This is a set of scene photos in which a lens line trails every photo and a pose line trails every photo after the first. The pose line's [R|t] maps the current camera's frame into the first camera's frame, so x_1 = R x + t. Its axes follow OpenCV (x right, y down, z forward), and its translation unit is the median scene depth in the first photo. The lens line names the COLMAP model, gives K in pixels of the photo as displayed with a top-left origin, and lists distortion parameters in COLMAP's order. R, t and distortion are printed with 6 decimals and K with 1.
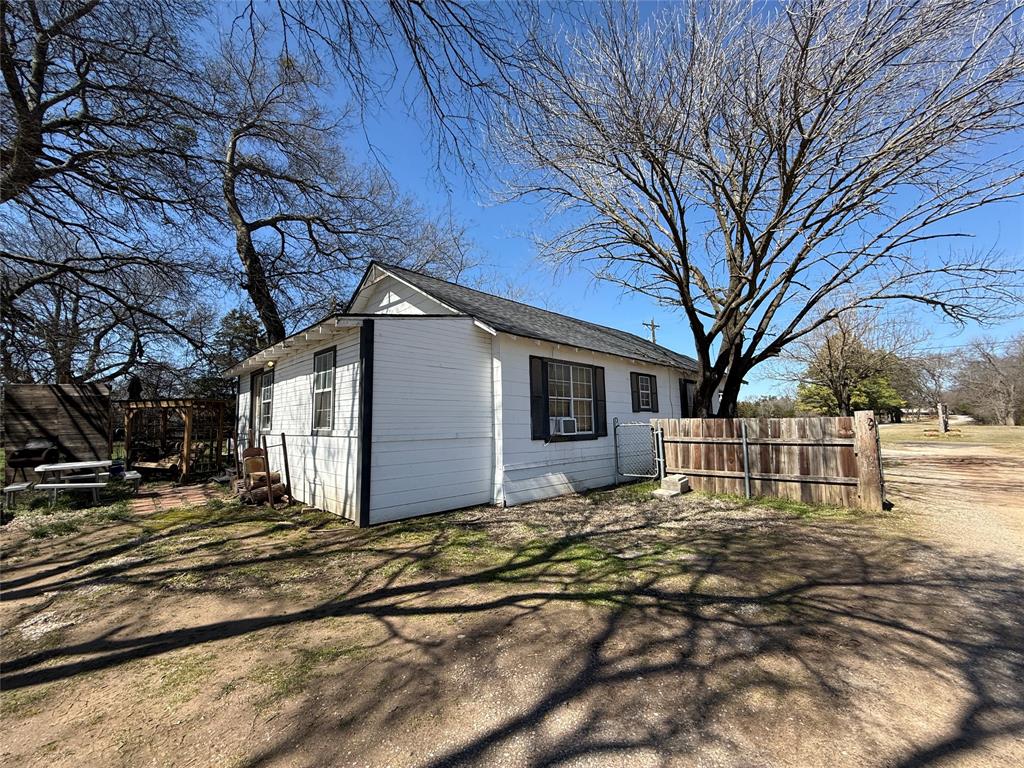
lens RADIAL K [[407.3, 0, 511.8], [0, 407.3, 386.0], [0, 0, 1]] dist [0.002497, -0.000059]
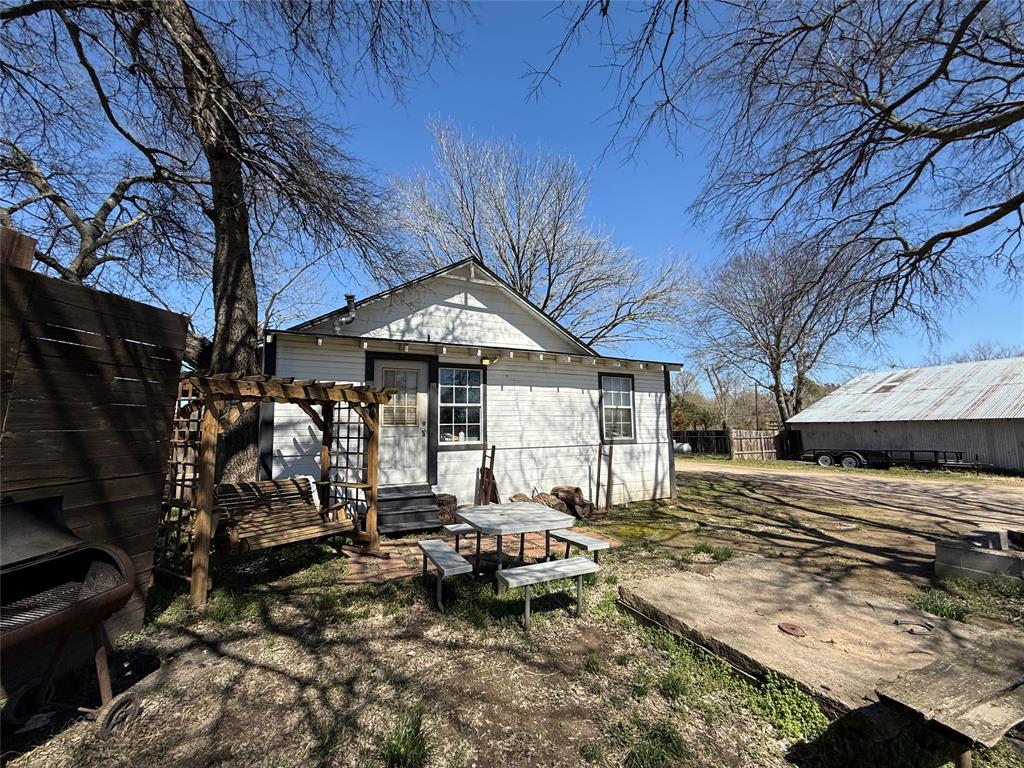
lens RADIAL K [[407.3, 0, 511.9], [0, 407.3, 383.6], [0, 0, 1]] dist [0.002497, -0.000059]
pose [[0.339510, 0.118238, 0.933141, -1.835093], [-0.088938, 0.991658, -0.093294, 0.090464], [-0.936388, -0.051318, 0.347193, 0.927429]]
